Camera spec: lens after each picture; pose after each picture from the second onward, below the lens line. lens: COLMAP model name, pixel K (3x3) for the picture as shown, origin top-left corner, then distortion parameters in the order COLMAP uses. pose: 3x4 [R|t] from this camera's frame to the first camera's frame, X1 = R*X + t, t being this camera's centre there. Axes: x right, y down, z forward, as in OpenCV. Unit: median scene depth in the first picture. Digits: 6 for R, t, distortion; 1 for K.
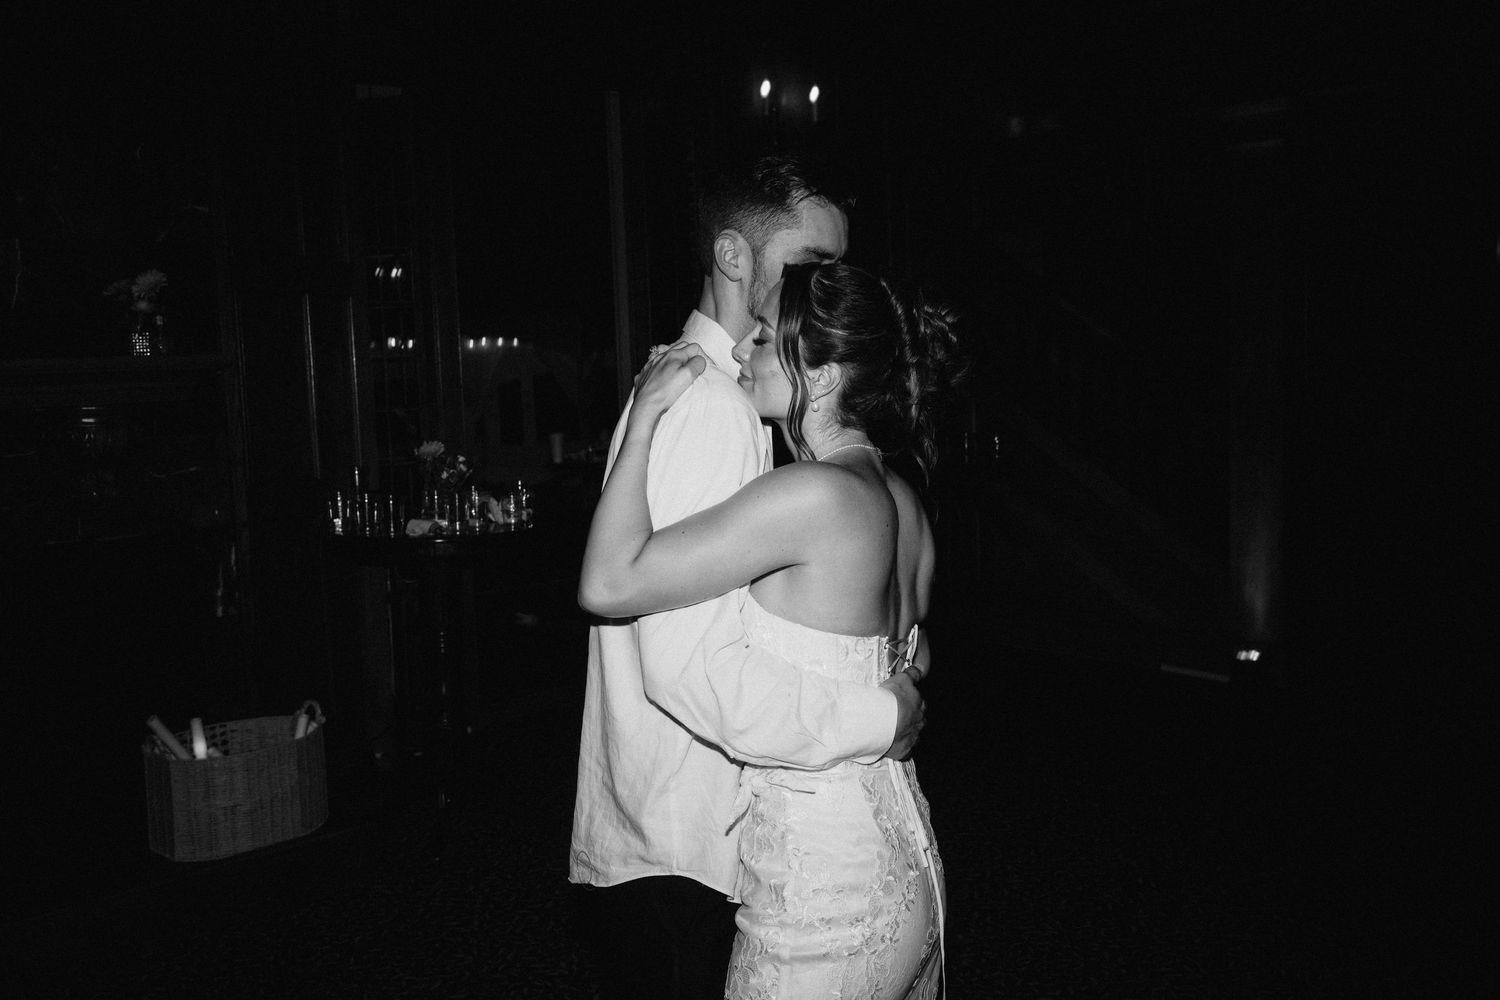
lens RADIAL K [[1442.5, 0, 752.0], [0, 1442.5, 508.4], [0, 0, 1]] dist [-0.003266, 0.000000]
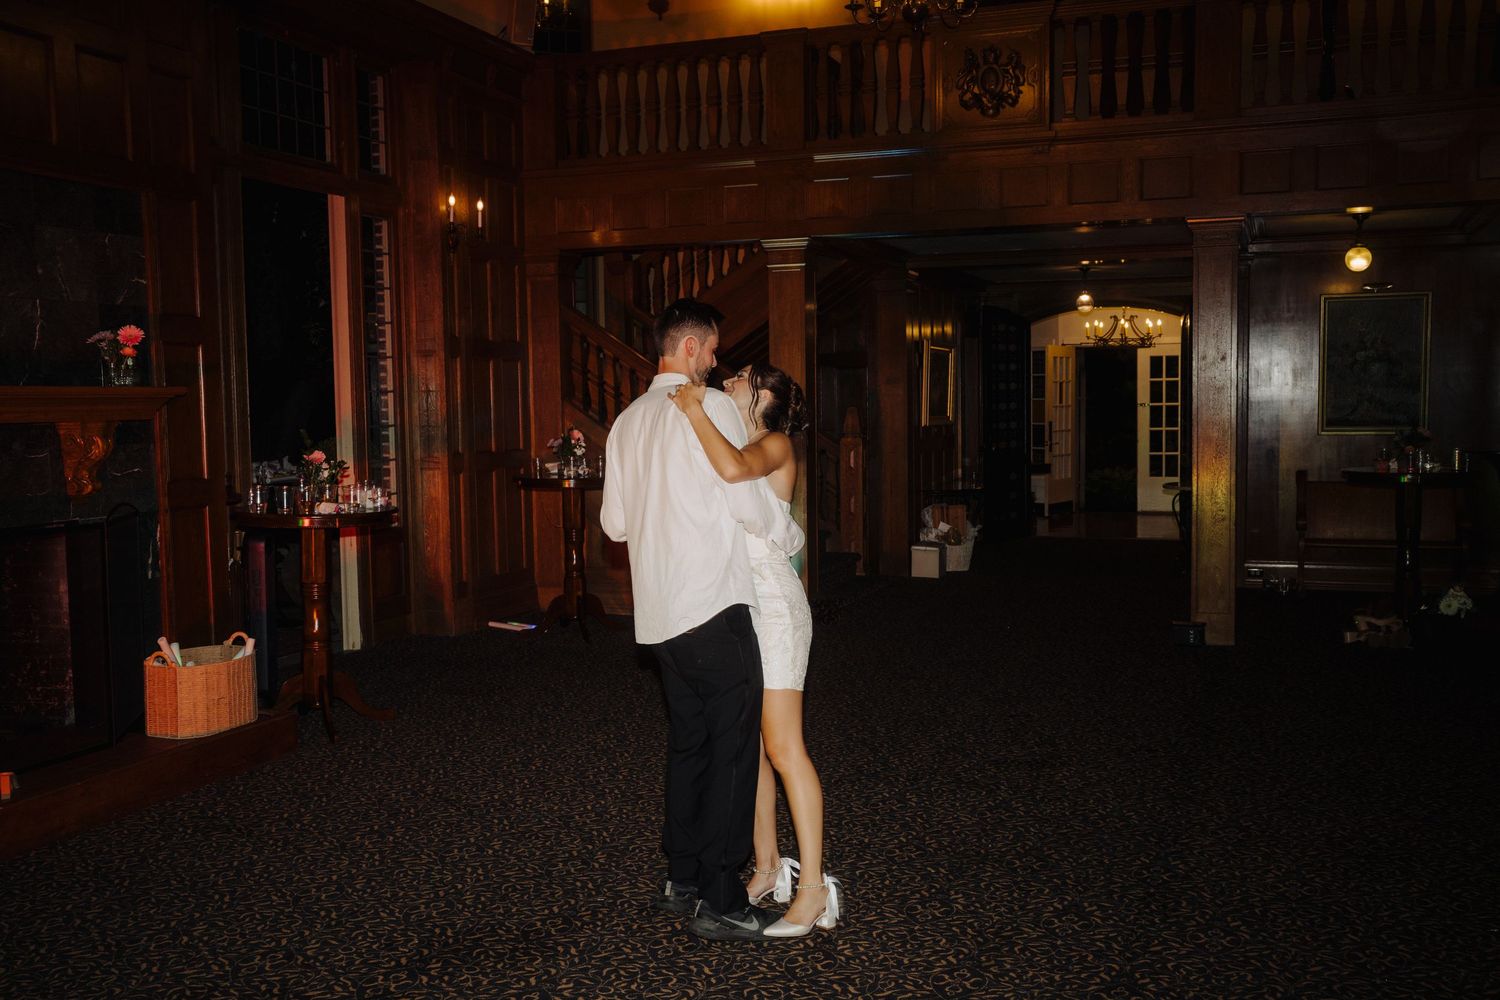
lens RADIAL K [[1442.5, 0, 753.9], [0, 1442.5, 508.8], [0, 0, 1]] dist [-0.003266, 0.000000]
pose [[0.912483, -0.008977, 0.409015, -0.426957], [0.023615, 0.999248, -0.030752, 0.068414], [-0.408432, 0.037719, 0.912009, -0.507967]]
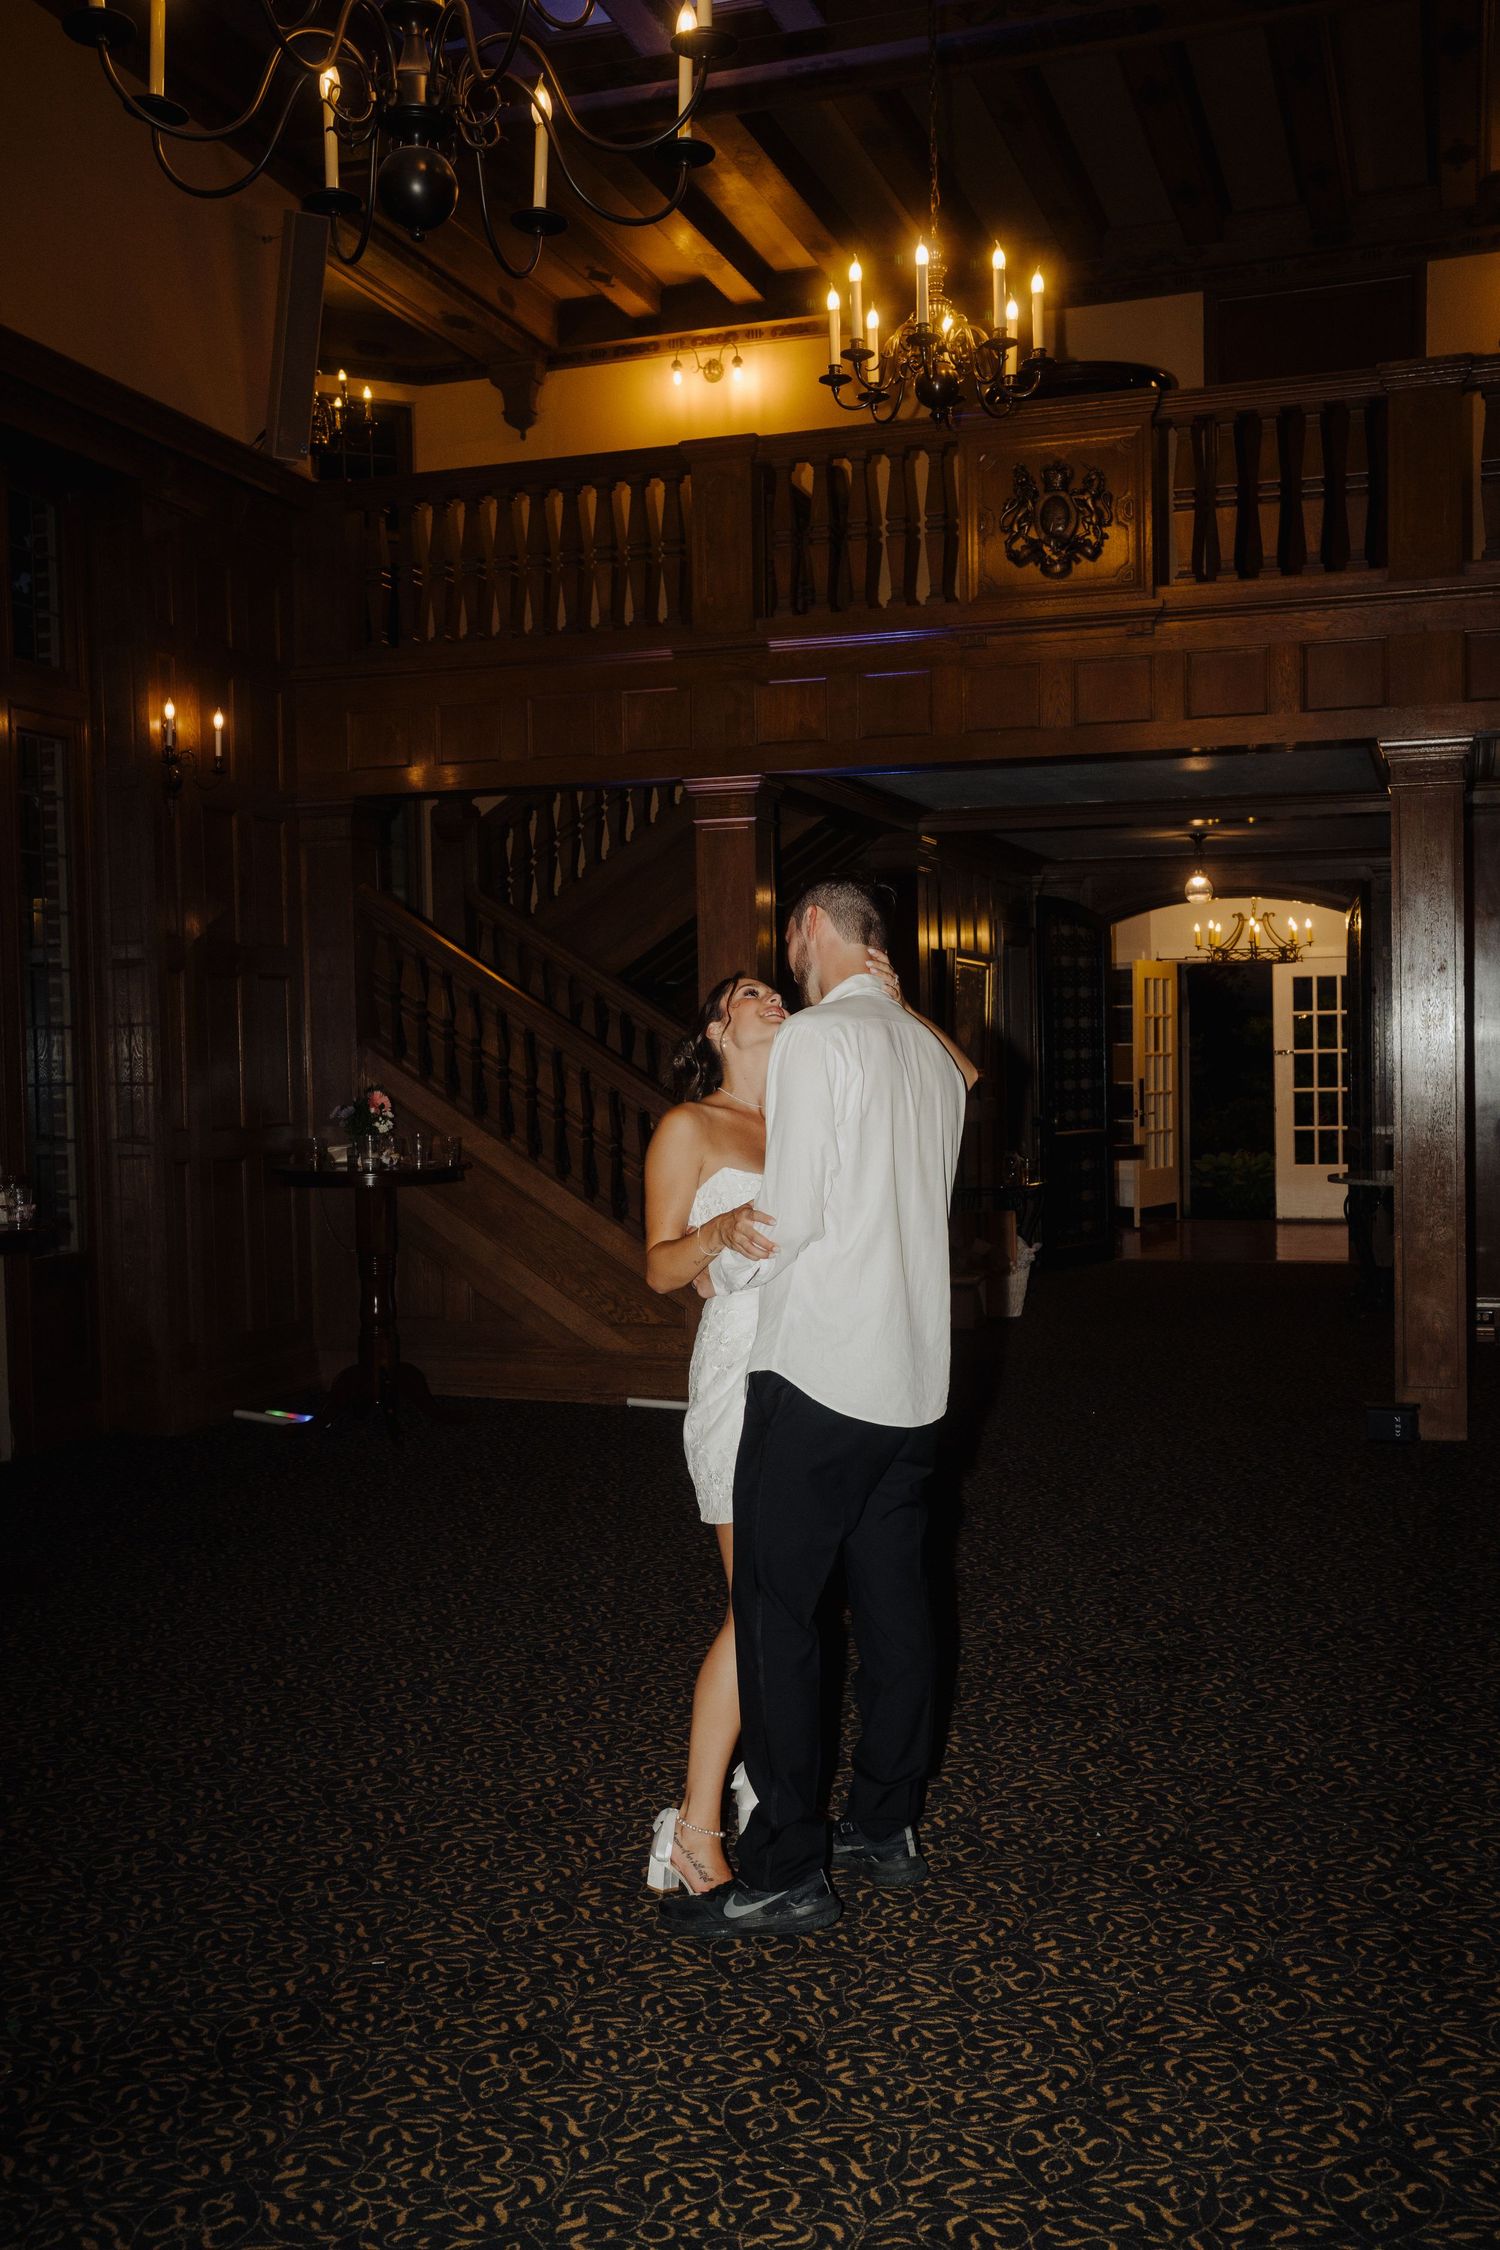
lens RADIAL K [[2163.7, 0, 760.0], [0, 2163.7, 1130.2], [0, 0, 1]] dist [-0.003266, 0.000000]
pose [[0.896942, 0.003283, 0.442136, -0.342796], [0.030611, 0.997112, -0.069503, 0.059945], [-0.441087, 0.075874, 0.894251, -0.336263]]
